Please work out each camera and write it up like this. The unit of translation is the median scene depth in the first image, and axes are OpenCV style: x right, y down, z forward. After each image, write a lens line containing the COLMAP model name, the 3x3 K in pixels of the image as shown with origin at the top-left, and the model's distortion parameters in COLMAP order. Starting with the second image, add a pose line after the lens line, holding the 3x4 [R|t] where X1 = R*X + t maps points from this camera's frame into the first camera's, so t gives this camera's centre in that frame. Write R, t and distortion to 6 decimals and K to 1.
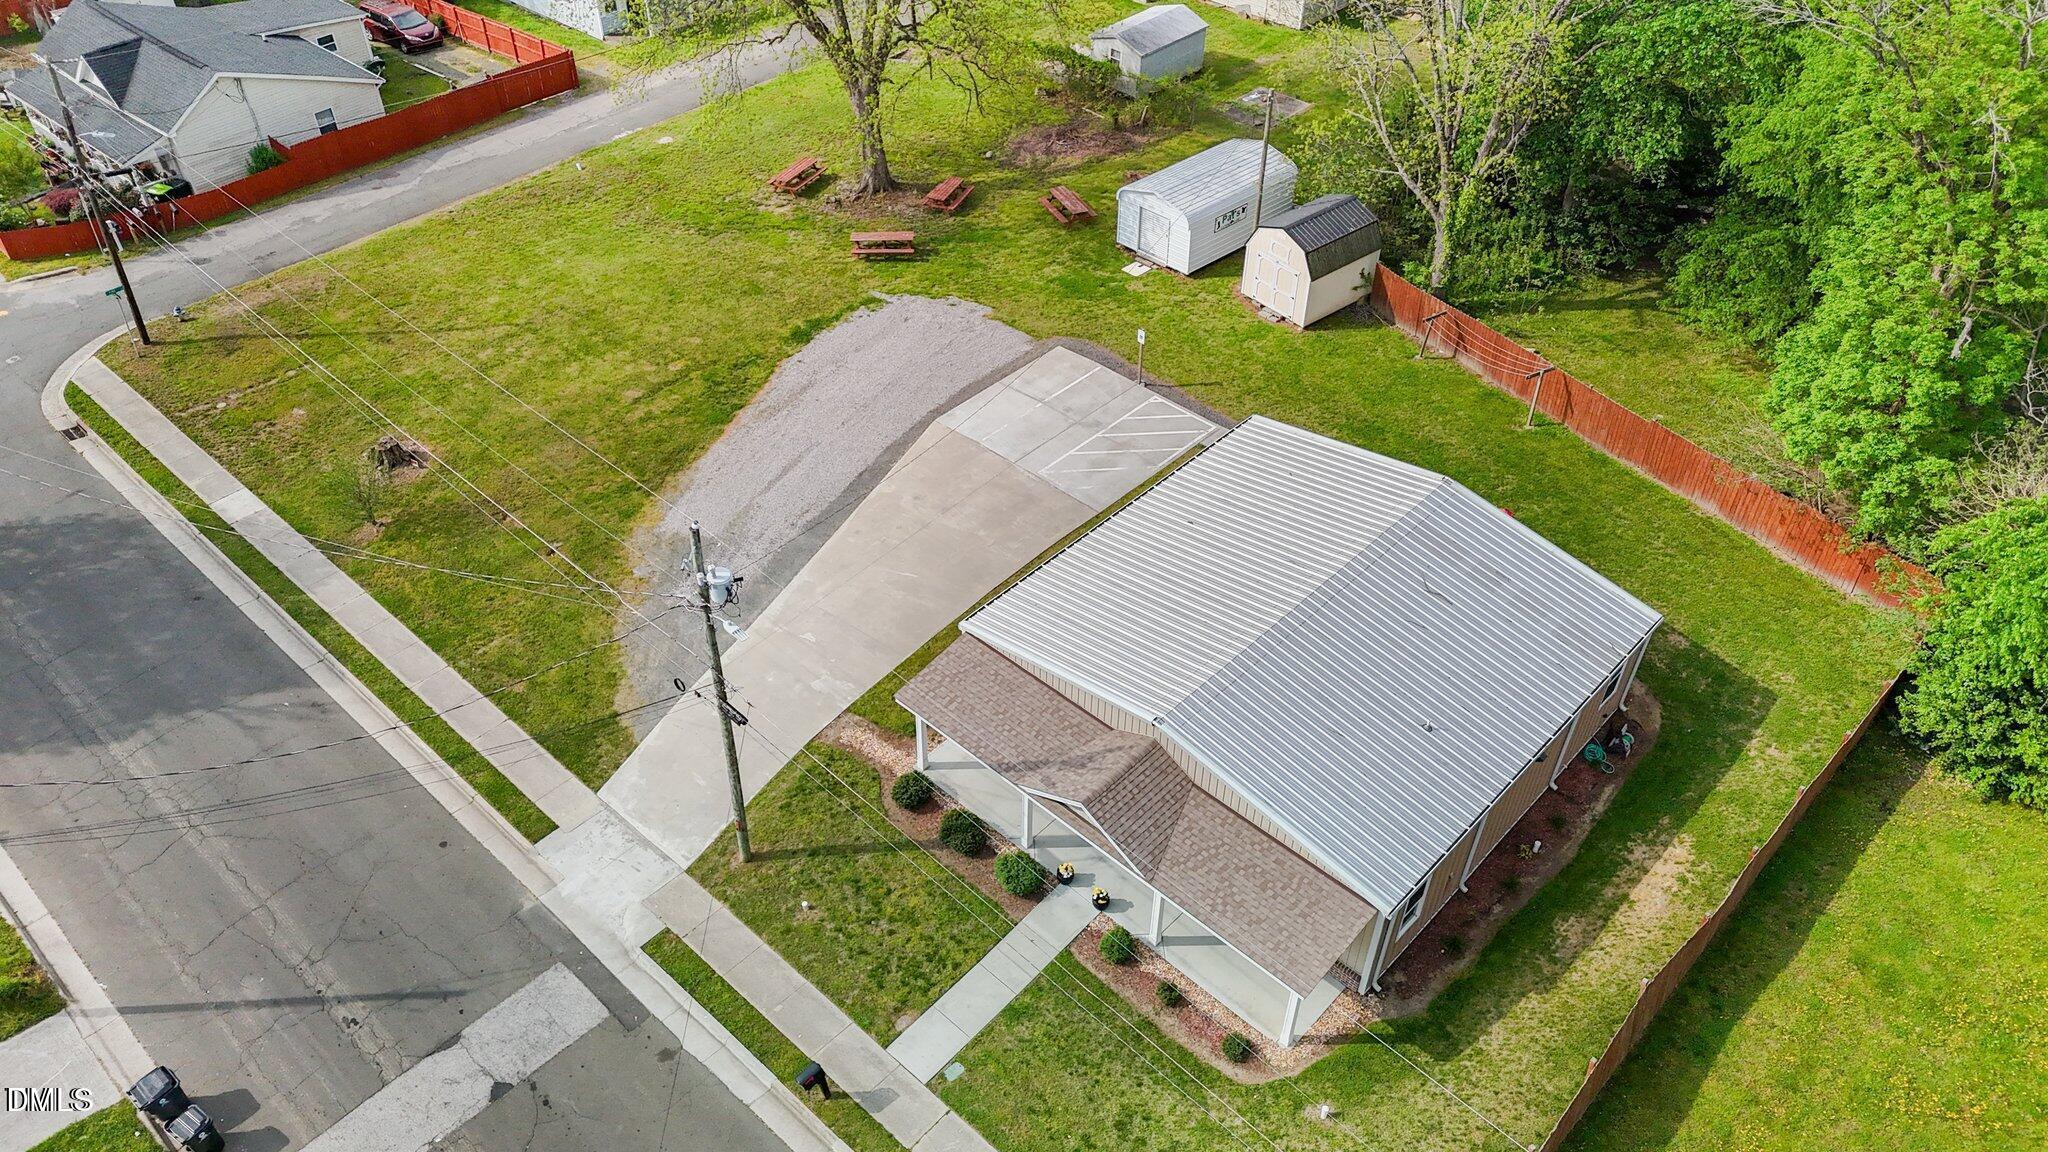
lens RADIAL K [[1496.3, 0, 1024.0], [0, 1496.3, 576.0], [0, 0, 1]] dist [0.089296, -0.087510]
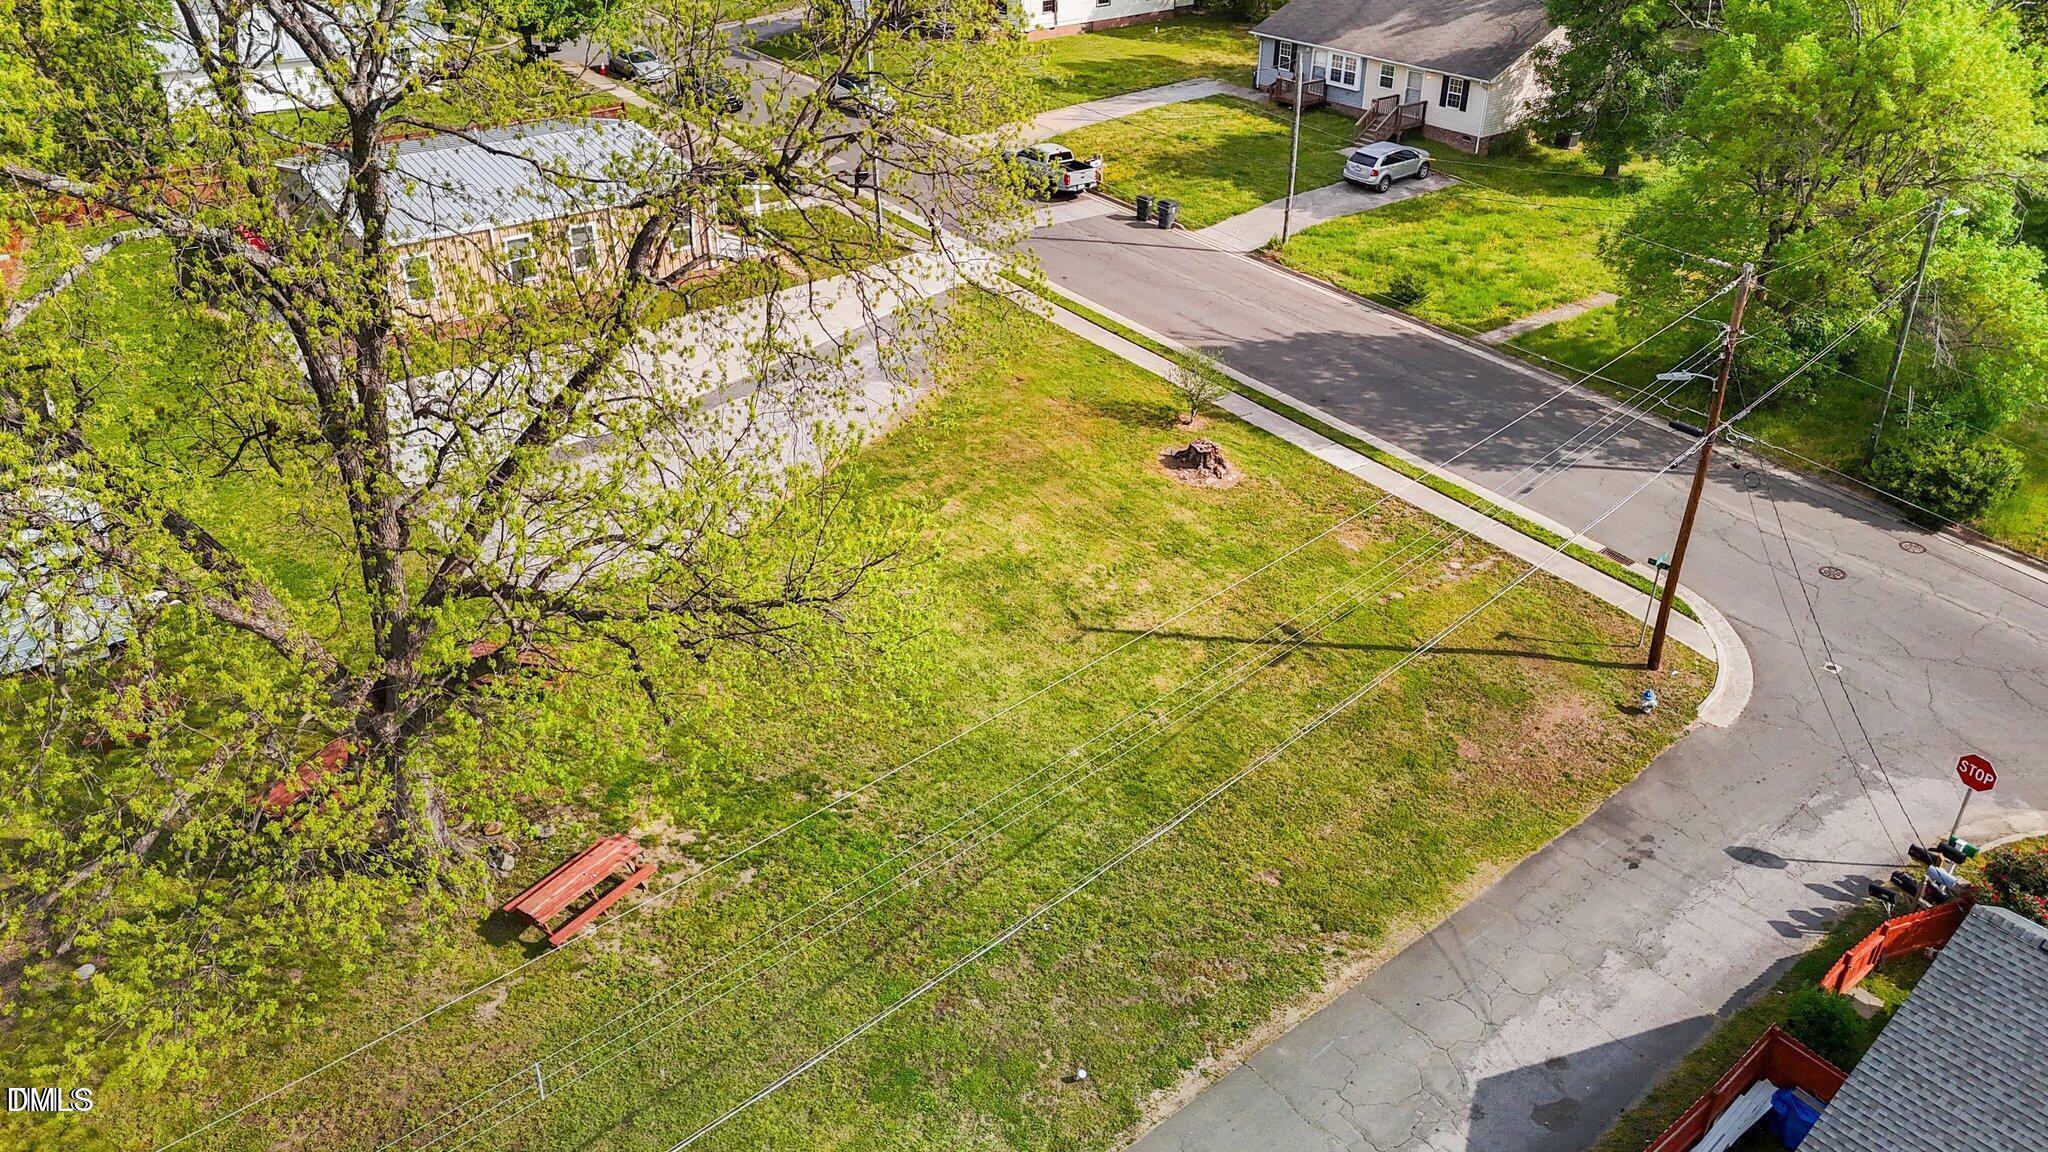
lens RADIAL K [[1507.7, 0, 1024.0], [0, 1507.7, 576.0], [0, 0, 1]] dist [0.100743, -0.198194]
pose [[-0.988465, -0.085405, 0.125068, -0.430114], [0.091689, 0.319794, 0.943040, -0.925548], [-0.120536, 0.943630, -0.308275, 1.354102]]
